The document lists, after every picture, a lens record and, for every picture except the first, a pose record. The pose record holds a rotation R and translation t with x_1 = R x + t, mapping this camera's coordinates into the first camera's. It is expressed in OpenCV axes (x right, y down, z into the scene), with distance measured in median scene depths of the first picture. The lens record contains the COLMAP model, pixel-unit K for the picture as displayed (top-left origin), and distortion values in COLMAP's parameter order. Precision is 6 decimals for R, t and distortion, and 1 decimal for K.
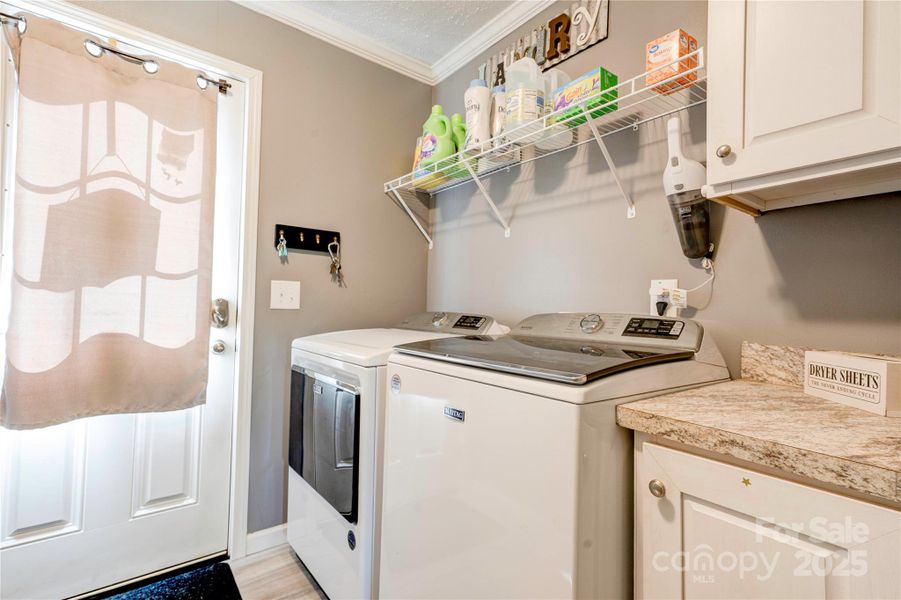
lens RADIAL K [[417.3, 0, 441.8], [0, 417.3, 296.6], [0, 0, 1]] dist [-0.003518, 0.010562]
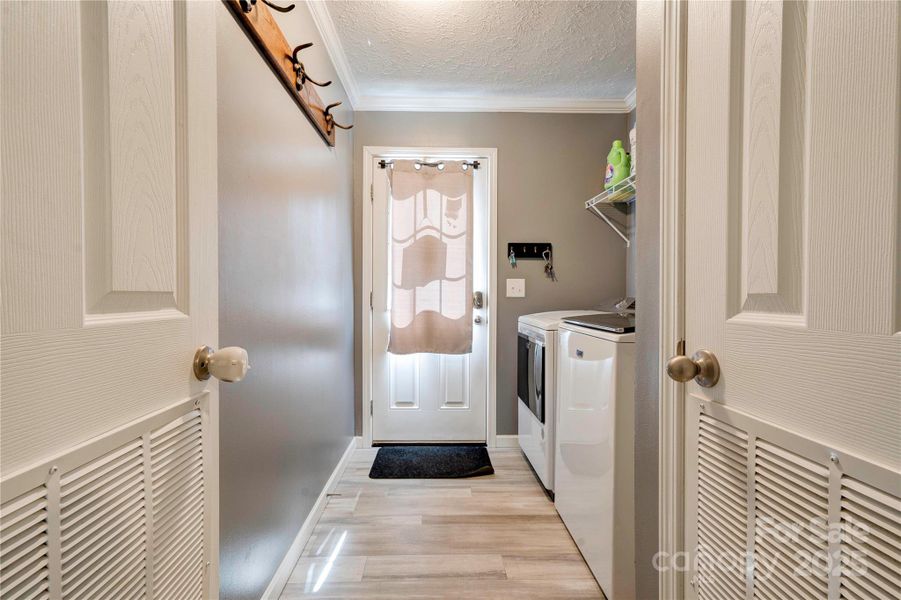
lens RADIAL K [[417.3, 0, 441.8], [0, 417.3, 296.6], [0, 0, 1]] dist [-0.003518, 0.010562]
pose [[0.800552, -0.014664, -0.599084, 0.372558], [0.028333, 0.999509, 0.013396, -0.000824], [0.598593, -0.027698, 0.800574, -0.449666]]
